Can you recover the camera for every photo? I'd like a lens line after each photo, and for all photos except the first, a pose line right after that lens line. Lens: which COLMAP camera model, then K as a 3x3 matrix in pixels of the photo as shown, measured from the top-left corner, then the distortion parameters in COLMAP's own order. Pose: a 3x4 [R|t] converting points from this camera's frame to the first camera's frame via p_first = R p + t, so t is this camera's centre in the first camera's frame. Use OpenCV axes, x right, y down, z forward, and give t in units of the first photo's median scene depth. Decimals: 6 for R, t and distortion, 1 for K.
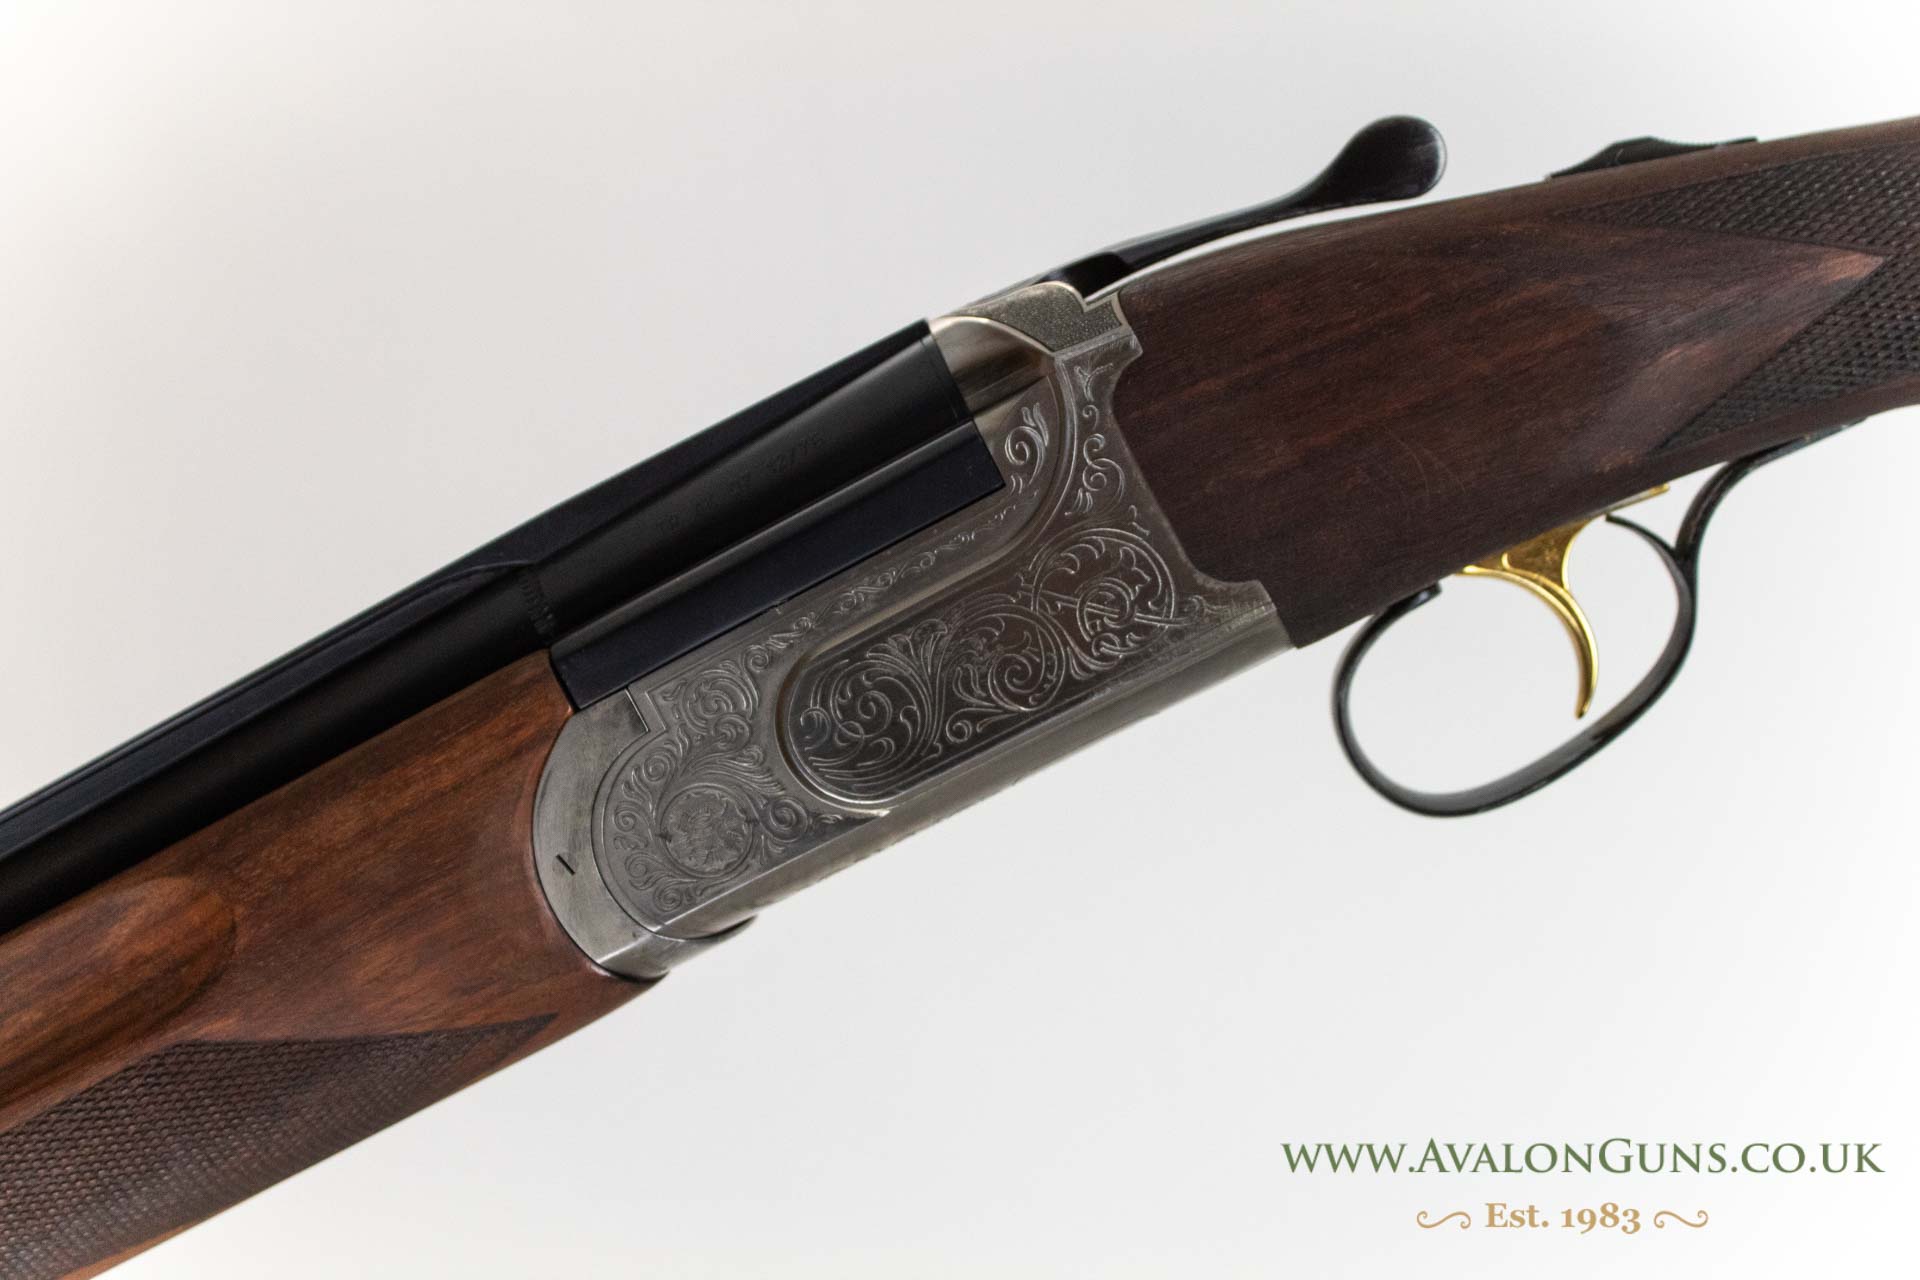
lens RADIAL K [[3109.1, 0, 960.0], [0, 3109.1, 640.0], [0, 0, 1]] dist [-0.022951, -0.020408]
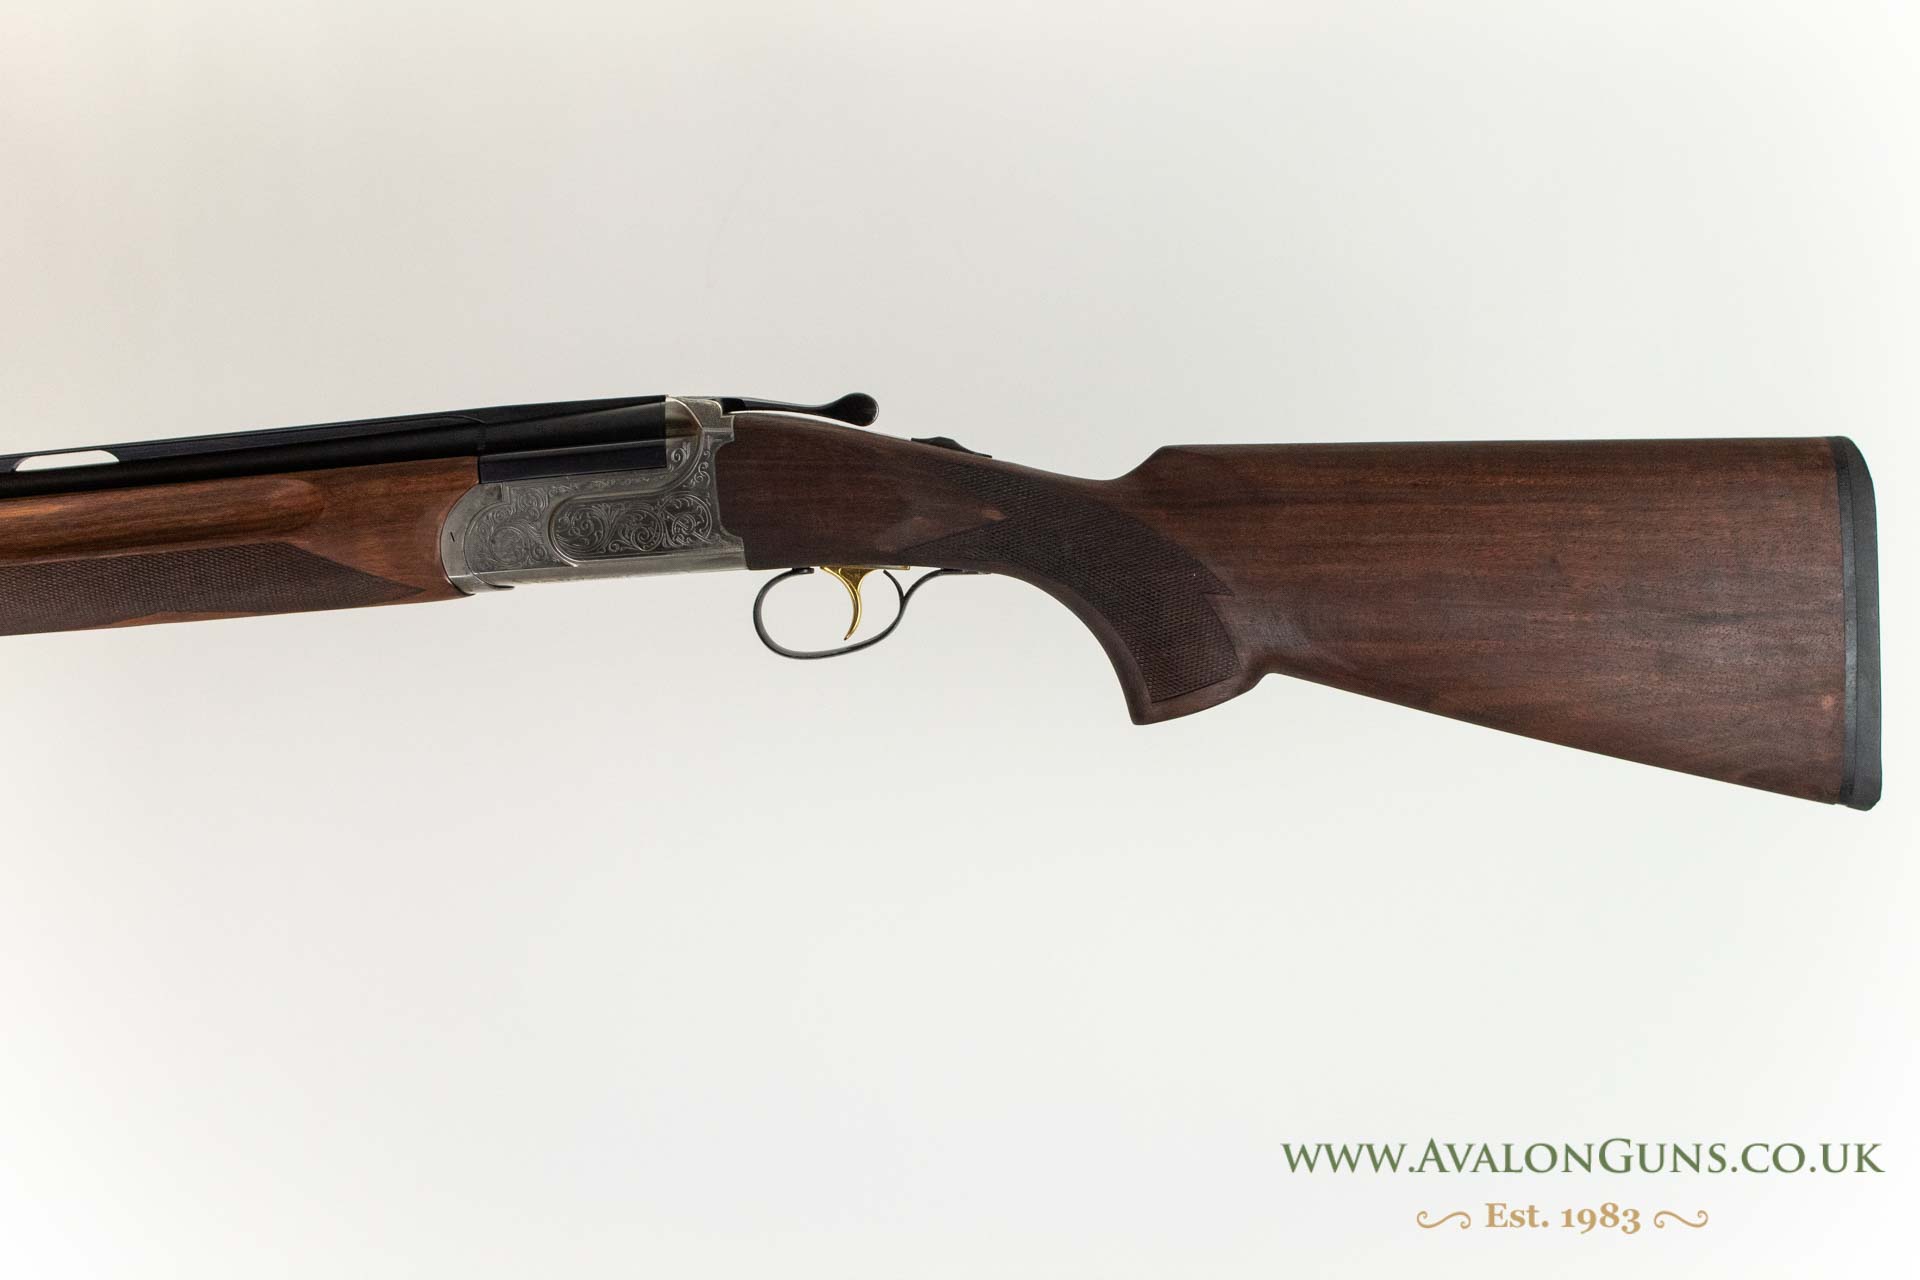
lens RADIAL K [[3109.1, 0, 960.0], [0, 3109.1, 640.0], [0, 0, 1]] dist [-0.022951, -0.020408]
pose [[0.920676, 0.386457, 0.054842, 0.151555], [-0.385790, 0.922308, -0.022690, 0.047699], [-0.059350, -0.000267, 0.998237, -1.591097]]
